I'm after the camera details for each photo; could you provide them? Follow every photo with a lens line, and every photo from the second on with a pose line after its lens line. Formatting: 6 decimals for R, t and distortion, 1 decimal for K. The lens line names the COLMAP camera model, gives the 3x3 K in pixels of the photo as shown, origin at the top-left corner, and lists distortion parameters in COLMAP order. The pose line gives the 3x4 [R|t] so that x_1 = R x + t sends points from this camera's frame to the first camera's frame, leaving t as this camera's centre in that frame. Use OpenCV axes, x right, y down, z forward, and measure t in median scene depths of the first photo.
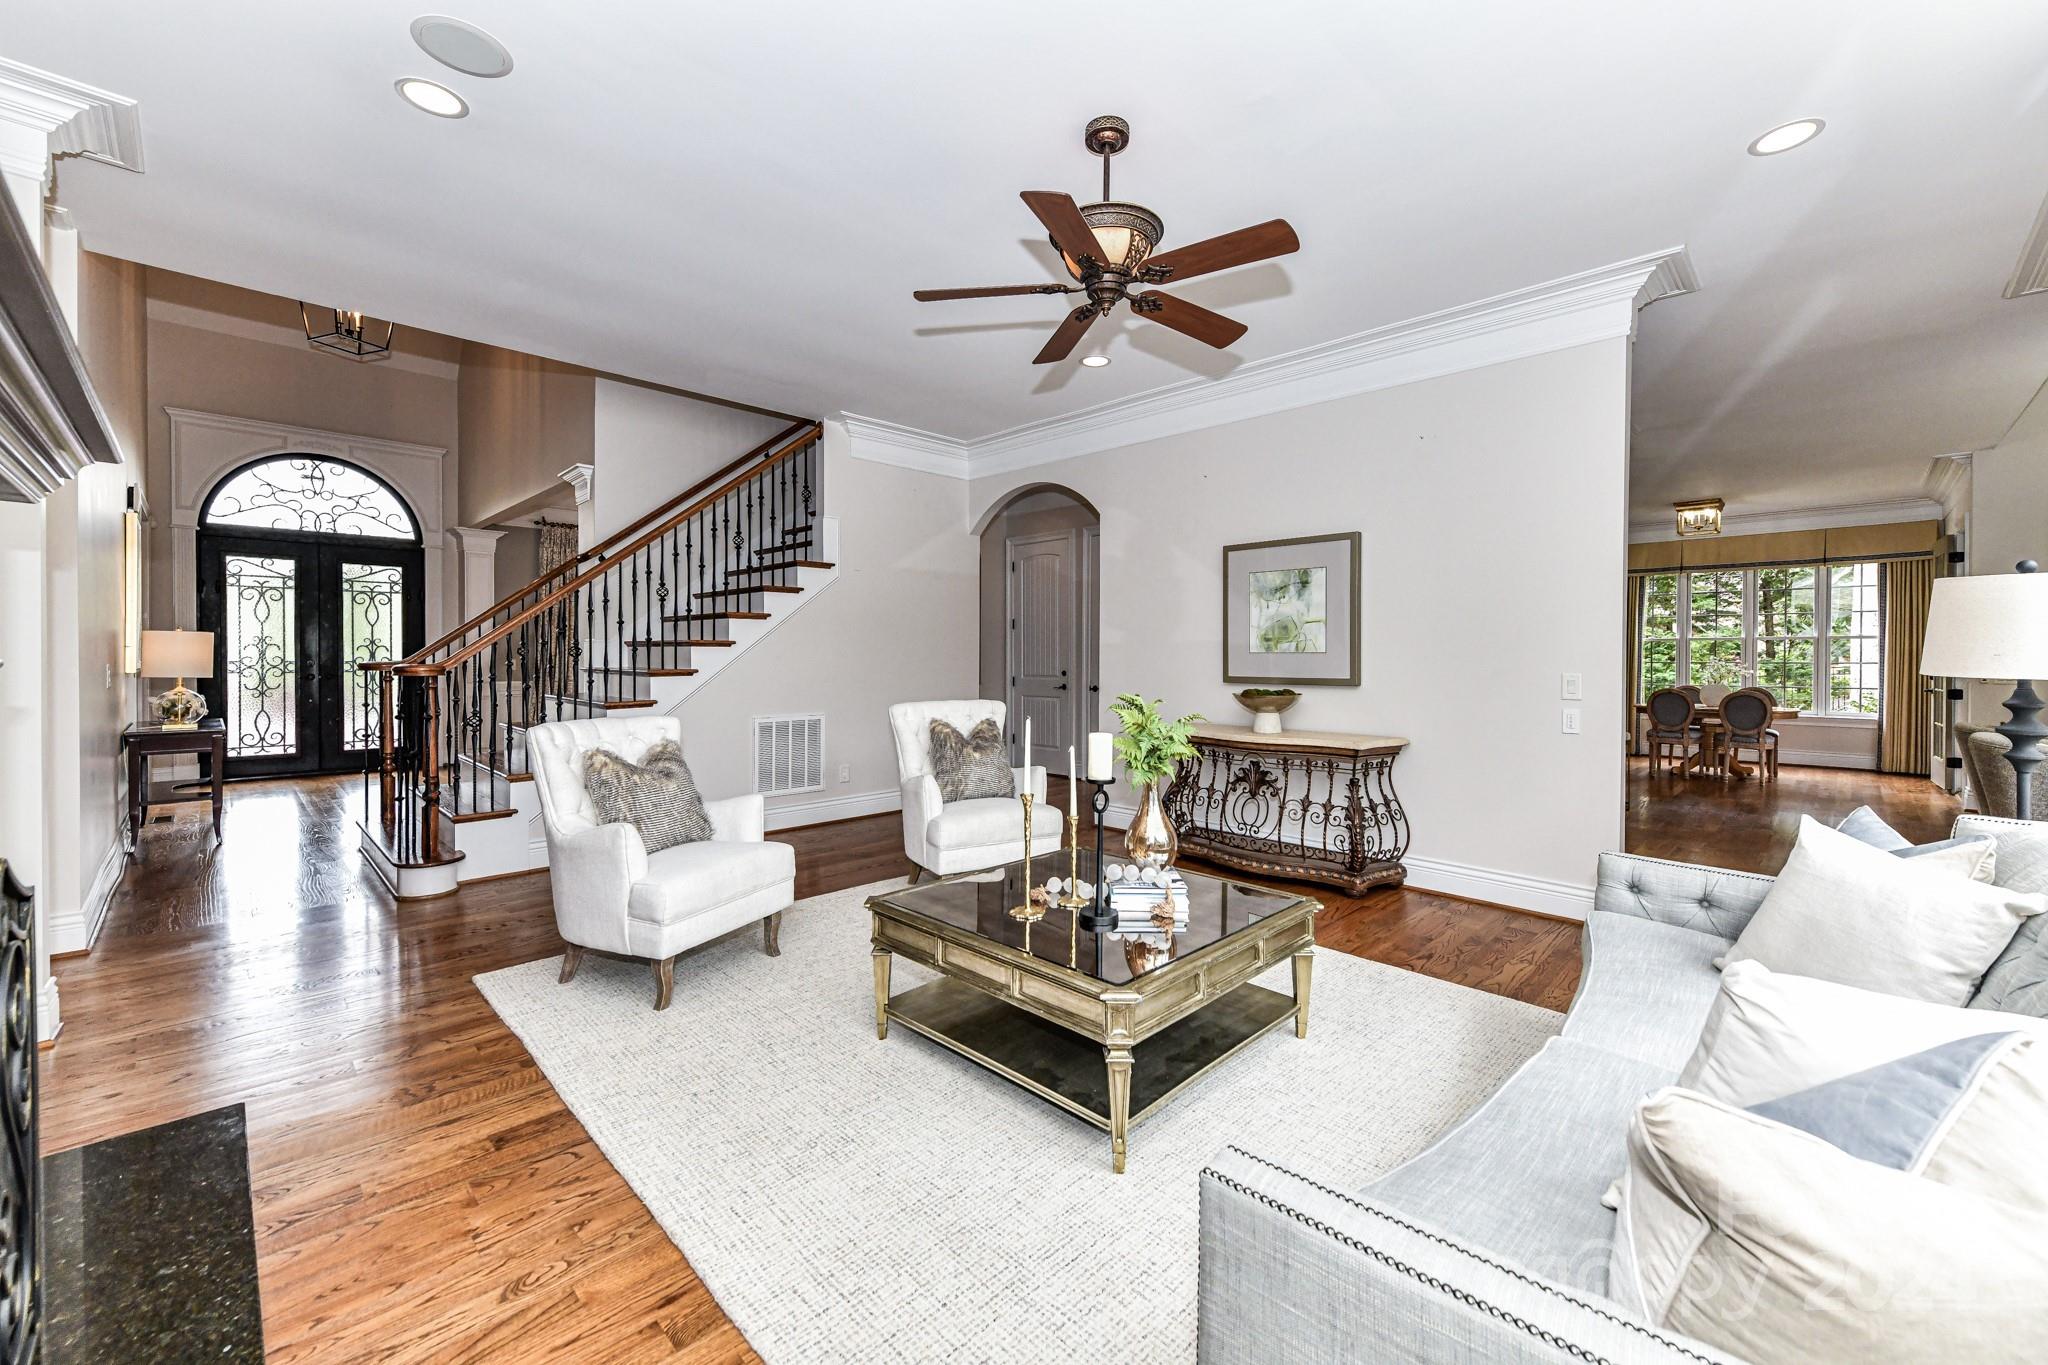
lens RADIAL K [[811.8, 0, 1022.5], [0, 811.8, 673.3], [0, 0, 1]] dist [0.003673, -0.000615]
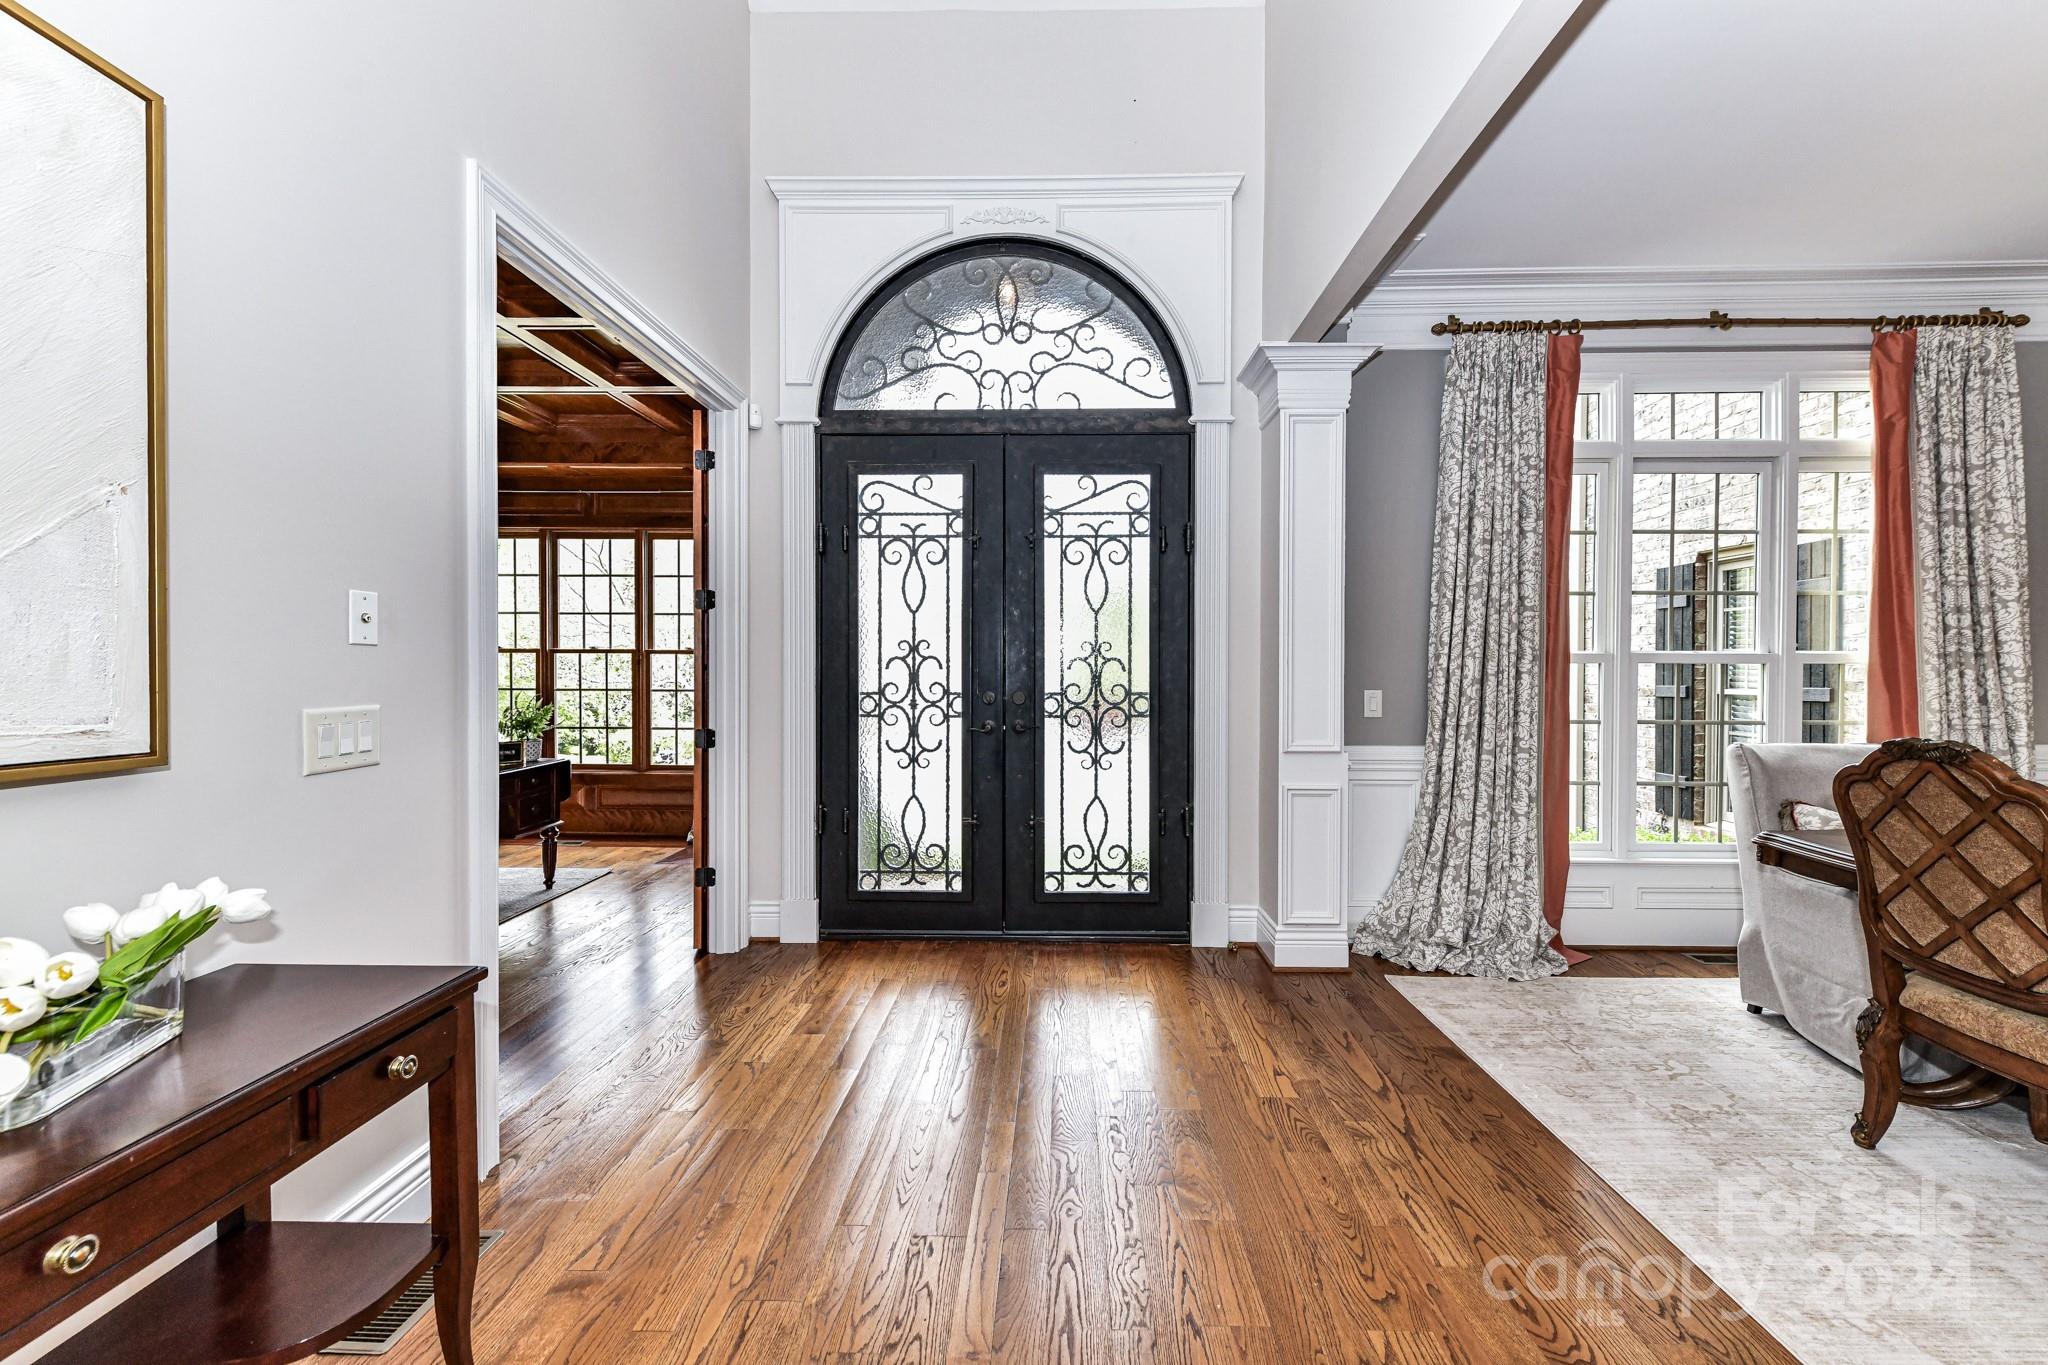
lens RADIAL K [[811.8, 0, 1037.7], [0, 811.8, 676.3], [0, 0, 1]] dist [0.003673, -0.000615]
pose [[0.696626, 0.000935, -0.717434, -0.515669], [-0.008675, 0.999937, -0.007120, -0.020394], [0.717382, 0.011184, 0.696590, 0.684540]]
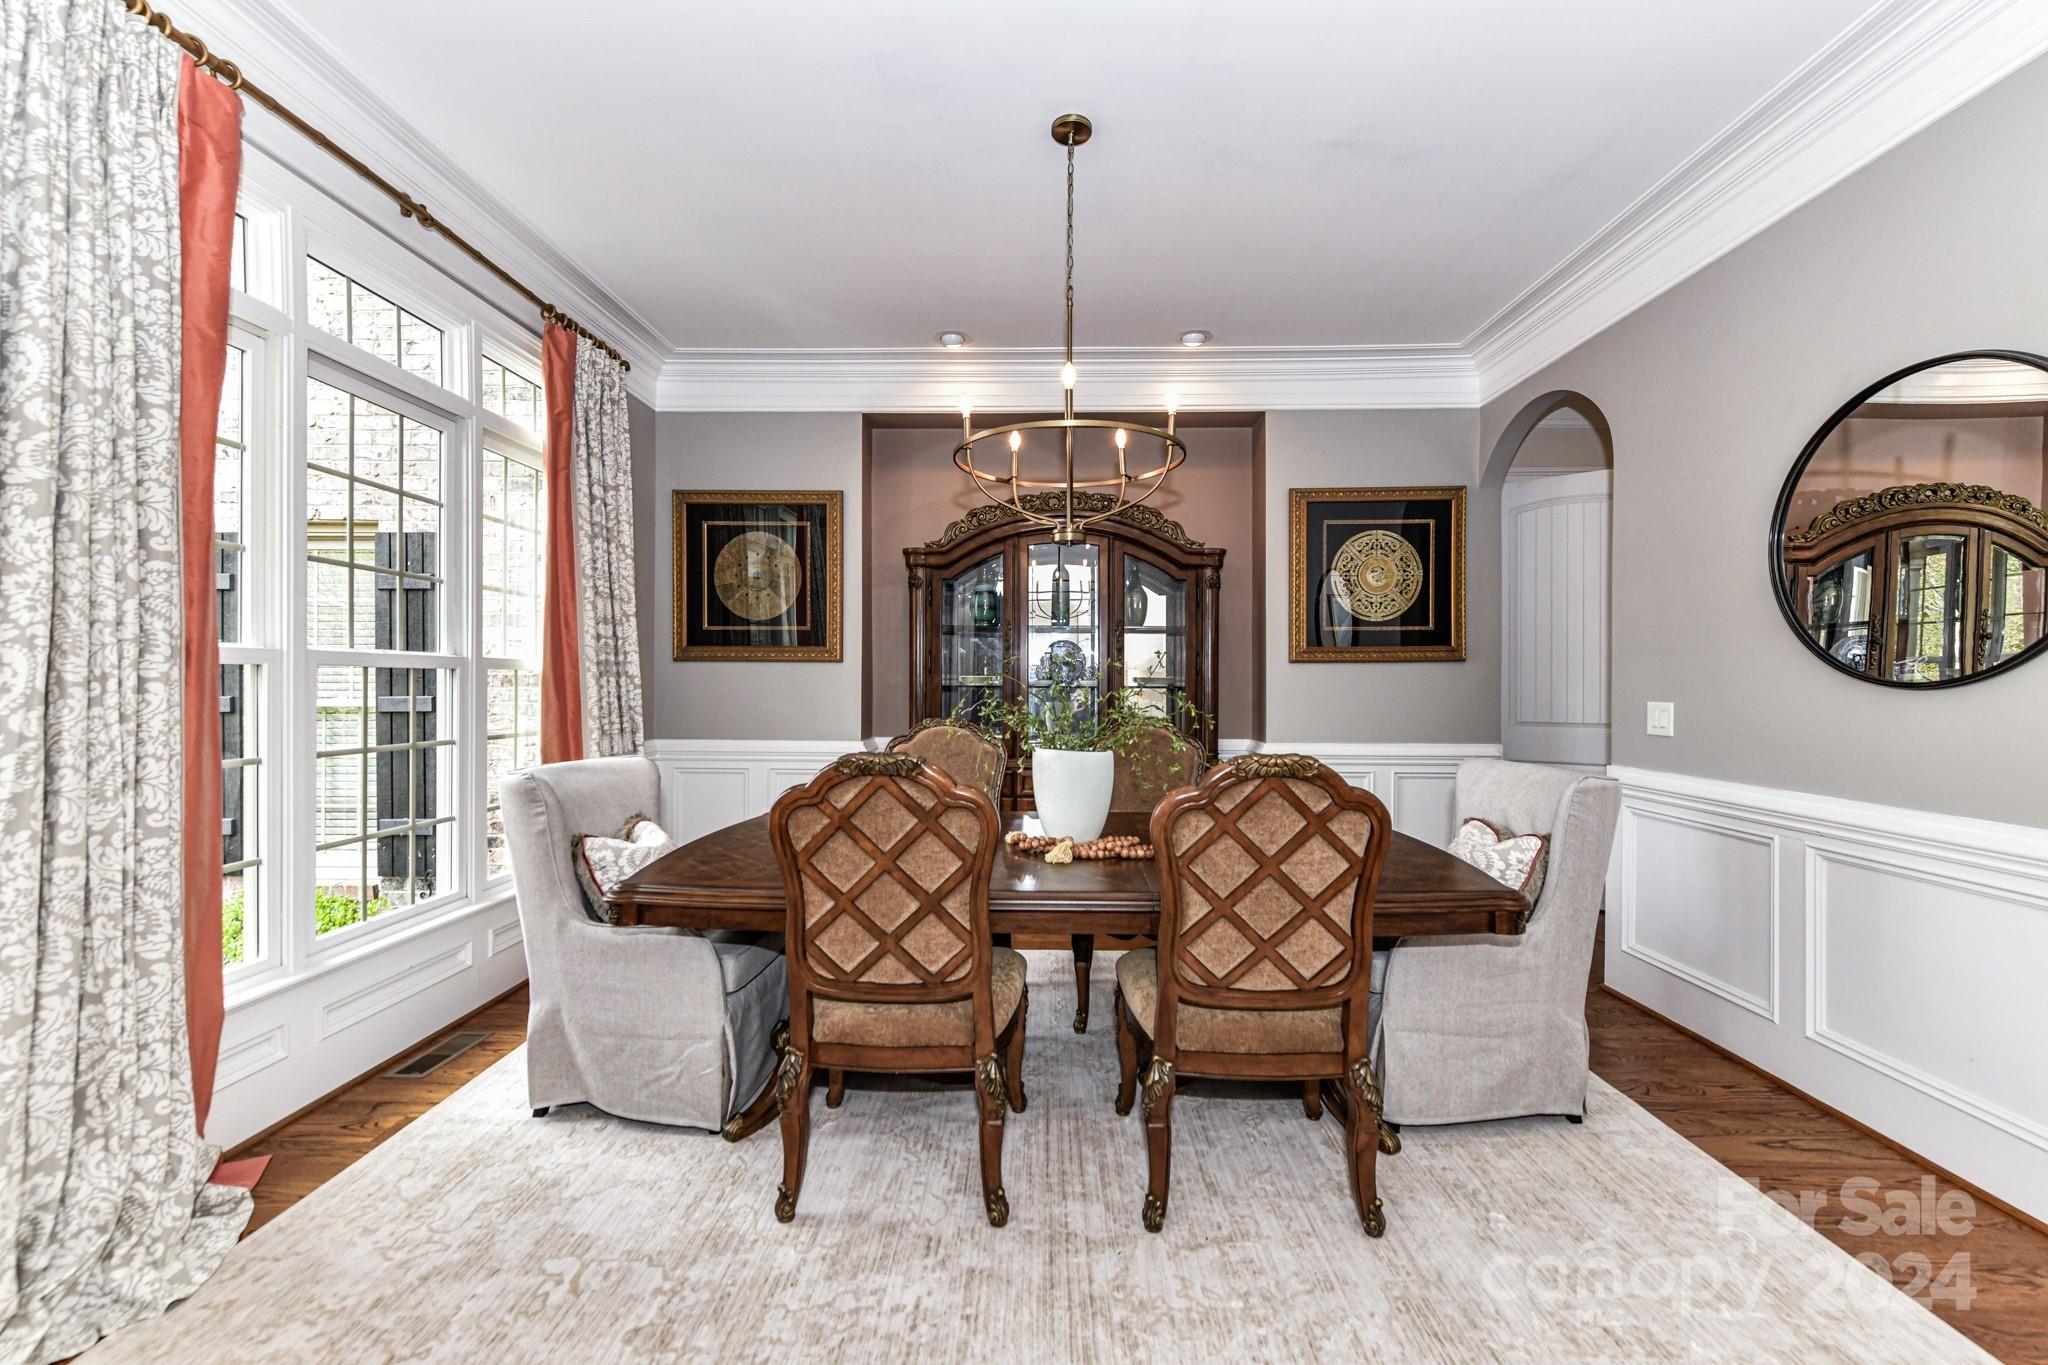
lens RADIAL K [[811.8, 0, 1039.7], [0, 811.8, 684.7], [0, 0, 1]] dist [0.003673, -0.000615]
pose [[0.712191, -0.003608, 0.701976, -0.628850], [0.008173, 0.999962, -0.003153, -0.023617], [-0.701938, 0.007983, 0.712193, 0.843753]]
